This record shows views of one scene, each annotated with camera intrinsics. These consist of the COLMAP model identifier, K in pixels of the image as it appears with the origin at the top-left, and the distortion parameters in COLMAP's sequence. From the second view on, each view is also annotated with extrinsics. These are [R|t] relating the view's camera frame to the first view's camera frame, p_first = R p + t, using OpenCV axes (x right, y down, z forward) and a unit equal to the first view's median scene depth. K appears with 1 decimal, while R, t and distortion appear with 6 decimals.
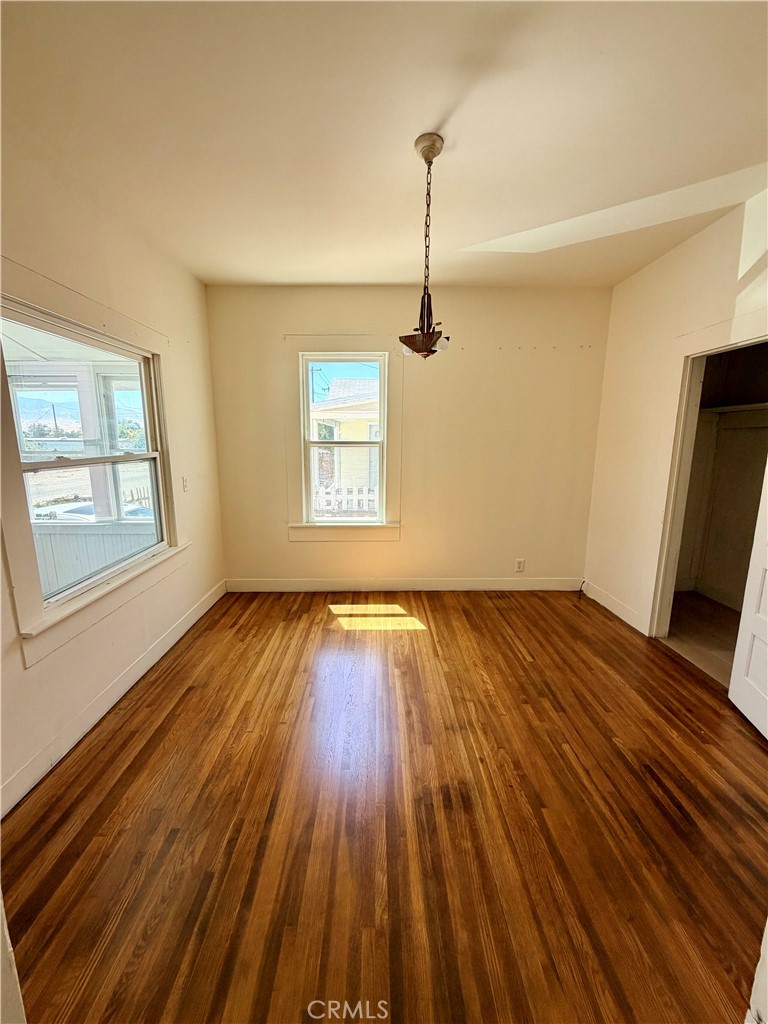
lens RADIAL K [[406.8, 0, 383.3], [0, 406.8, 510.2], [0, 0, 1]] dist [-0.001338, 0.000025]
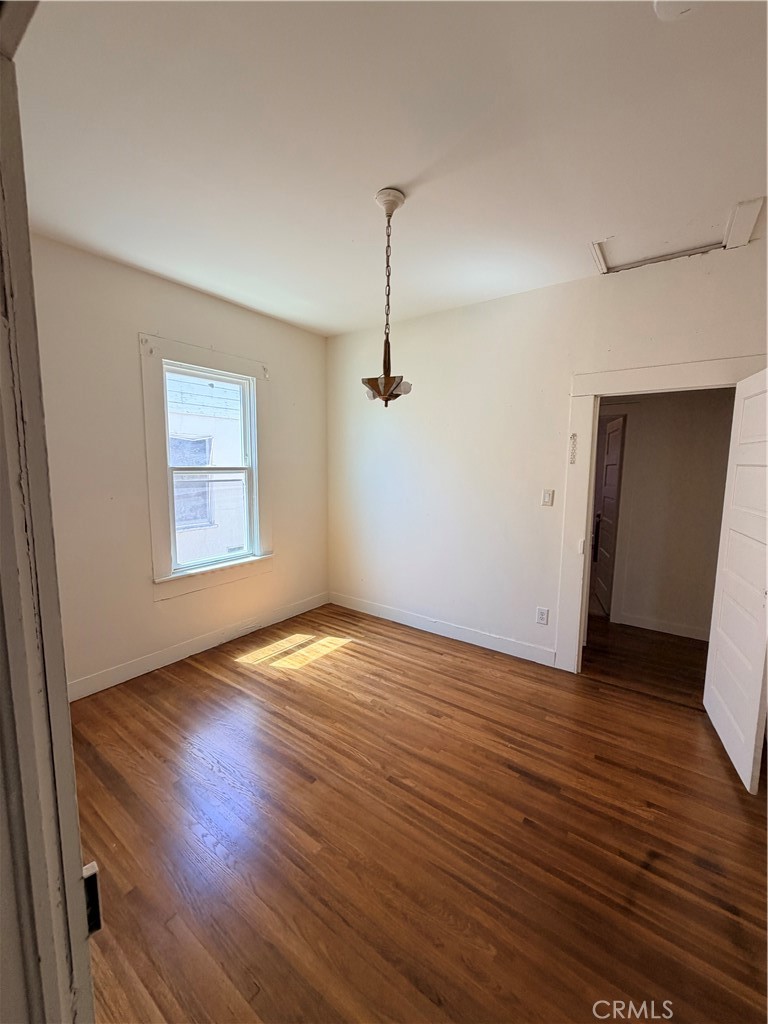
lens RADIAL K [[406.8, 0, 383.3], [0, 406.8, 510.2], [0, 0, 1]] dist [-0.001338, 0.000025]
pose [[0.595788, -0.092011, 0.797854, -0.896144], [0.132318, 0.991086, 0.015488, -0.074654], [-0.792167, 0.096343, 0.602652, 0.324102]]
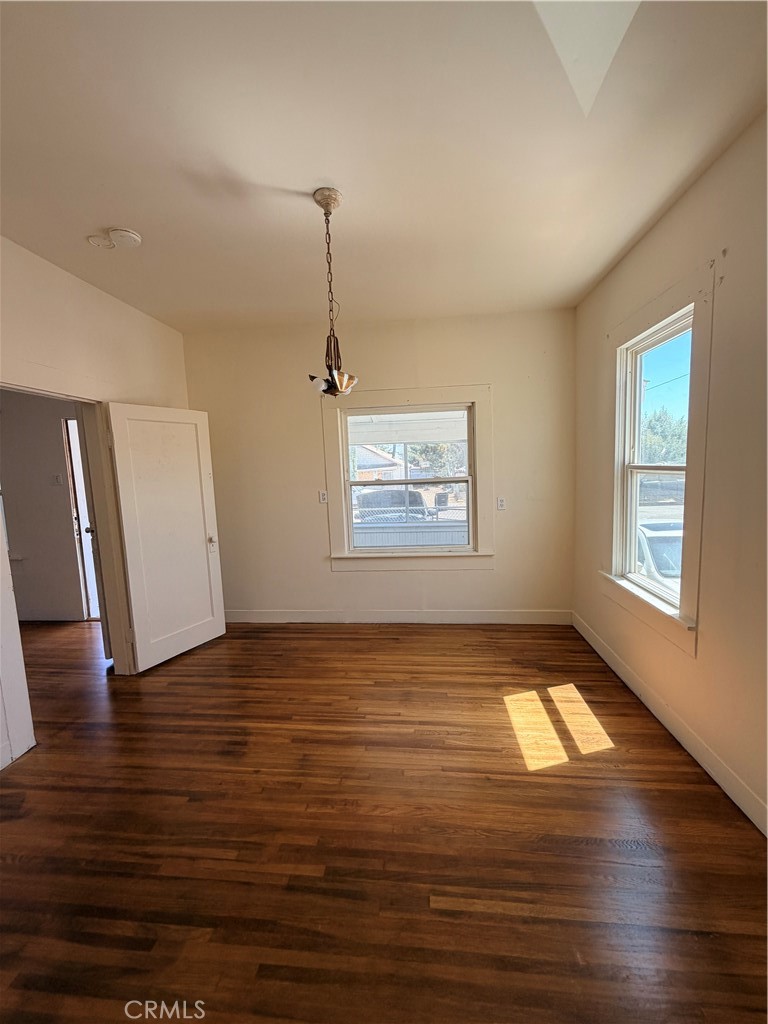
lens RADIAL K [[406.8, 0, 383.3], [0, 406.8, 510.2], [0, 0, 1]] dist [-0.001338, 0.000025]
pose [[-0.113777, 0.111414, -0.987239, 0.922789], [-0.135681, 0.982639, 0.126532, -0.193790], [0.984198, 0.148346, -0.096685, 1.029469]]
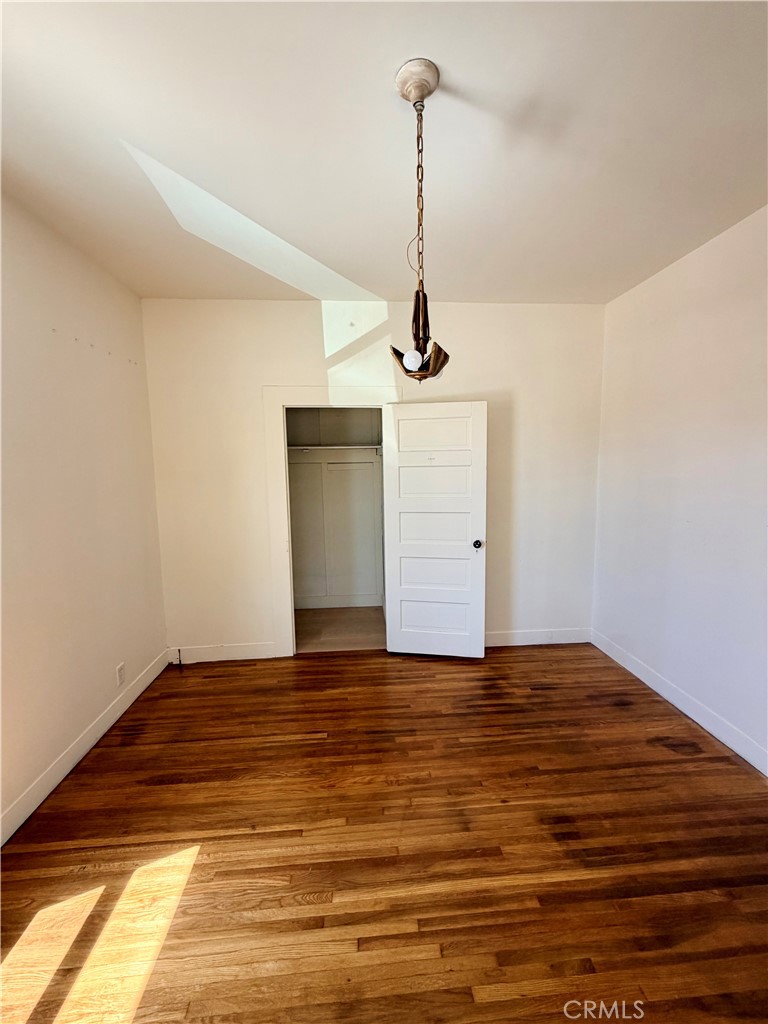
lens RADIAL K [[406.8, 0, 383.3], [0, 406.8, 510.2], [0, 0, 1]] dist [-0.001338, 0.000025]
pose [[-0.059219, -0.120757, 0.990914, -0.502811], [0.182682, 0.974582, 0.129684, -0.211117], [-0.981387, 0.188702, -0.035654, 0.922696]]
